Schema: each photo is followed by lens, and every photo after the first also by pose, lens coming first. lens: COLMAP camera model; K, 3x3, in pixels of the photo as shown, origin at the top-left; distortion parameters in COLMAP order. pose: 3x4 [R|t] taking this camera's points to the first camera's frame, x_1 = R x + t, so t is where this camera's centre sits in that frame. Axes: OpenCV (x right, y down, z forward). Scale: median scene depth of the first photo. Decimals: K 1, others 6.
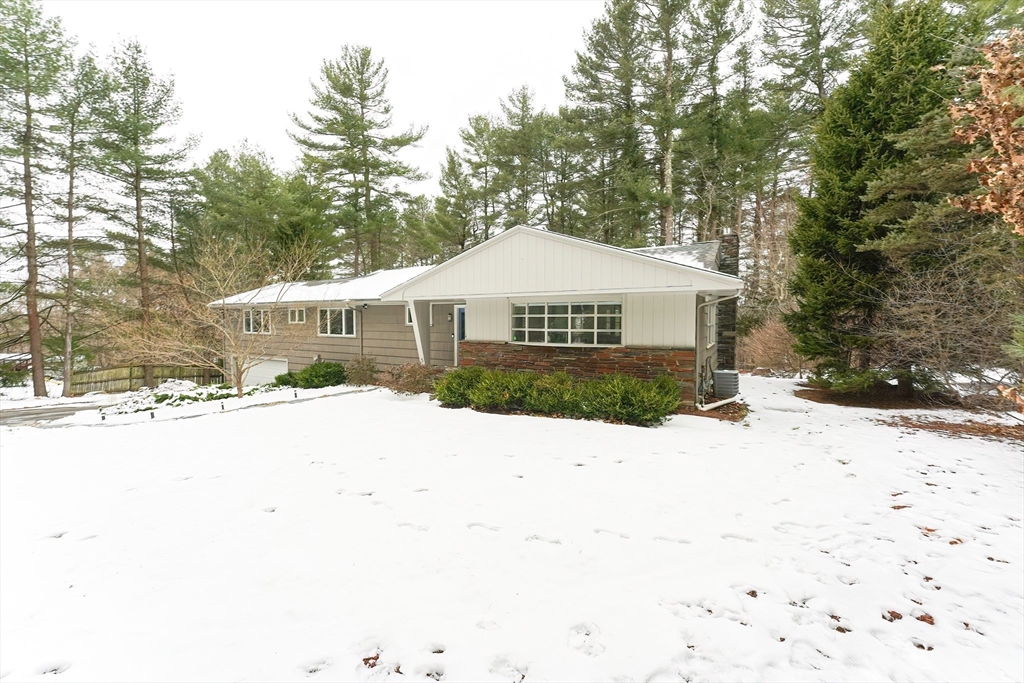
lens RADIAL K [[417.3, 0, 512.0], [0, 417.3, 341.5], [0, 0, 1]] dist [-0.000049, -0.000013]
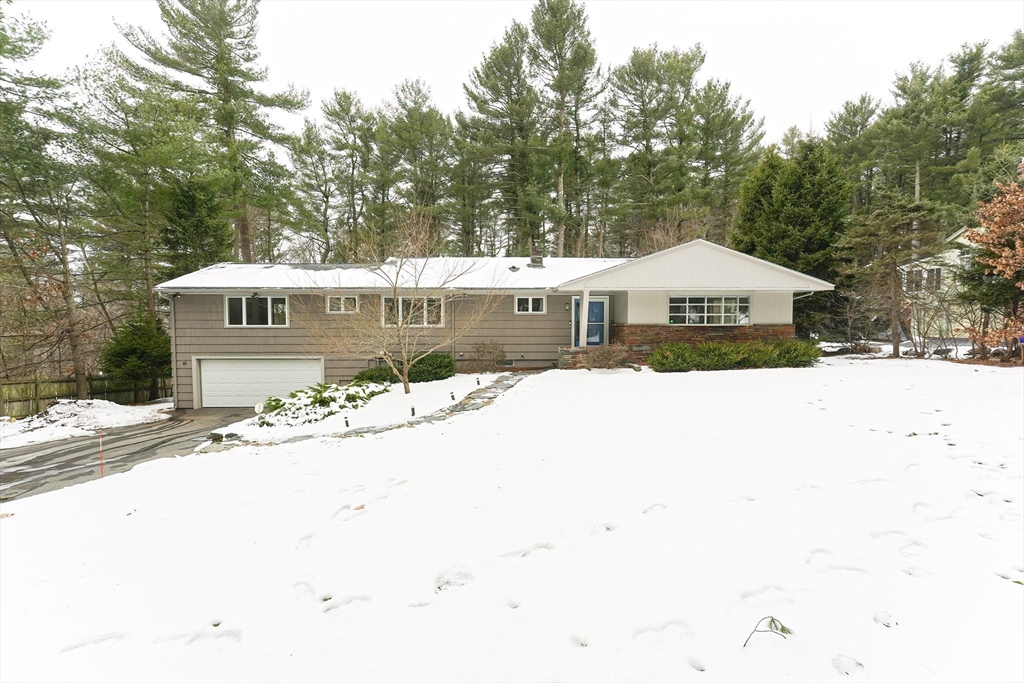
lens RADIAL K [[415.8, 0, 512.0], [0, 415.8, 341.5], [0, 0, 1]] dist [-0.000135, 0.000111]
pose [[0.845351, -0.032502, 0.533222, -1.119398], [0.030644, 0.999454, 0.012338, 0.023969], [-0.533332, 0.005911, 0.845885, 0.138781]]
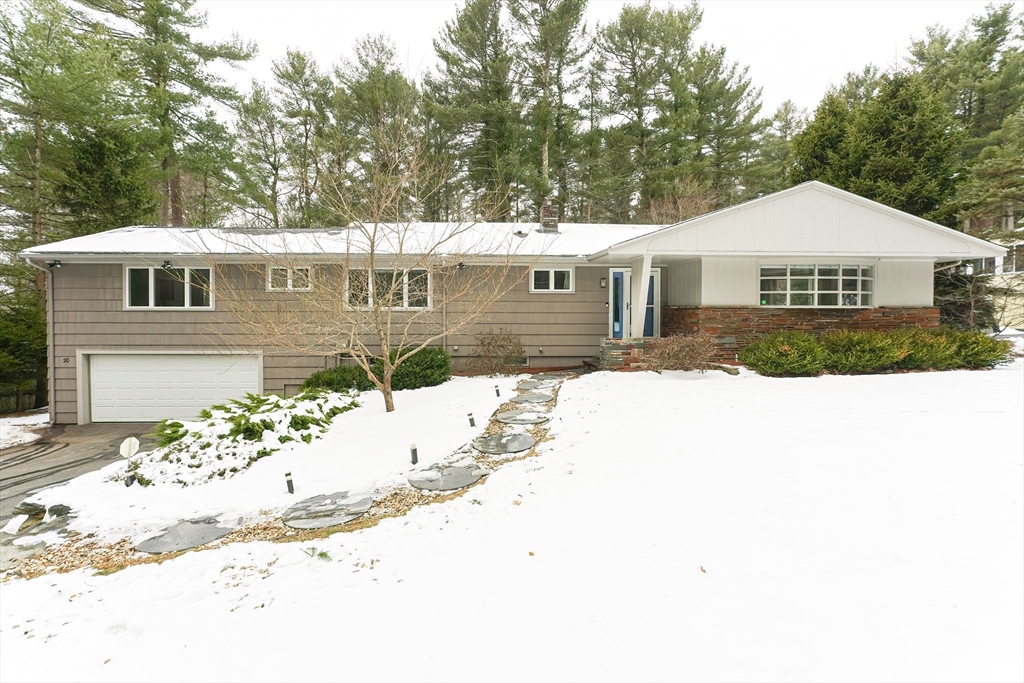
lens RADIAL K [[426.0, 0, 469.1], [0, 426.0, 327.4], [0, 0, 1]] dist [-0.009207, 0.003794]
pose [[0.842813, -0.020139, 0.537829, -1.038686], [0.028068, 0.999585, -0.006556, 0.035773], [-0.537474, 0.020621, 0.843028, 0.542538]]
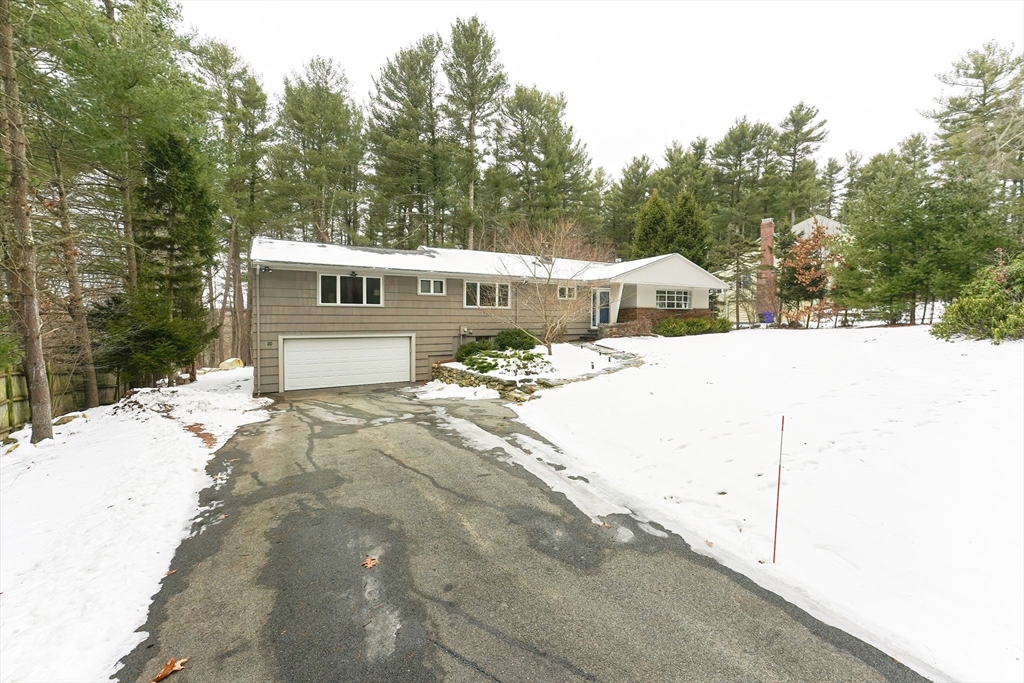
lens RADIAL K [[416.3, 0, 512.0], [0, 416.3, 341.5], [0, 0, 1]] dist [0.001033, 0.000016]
pose [[0.484957, -0.053316, 0.872911, -2.080834], [0.042394, 0.998400, 0.037429, 0.057886], [-0.873510, 0.018854, 0.486441, 0.622393]]
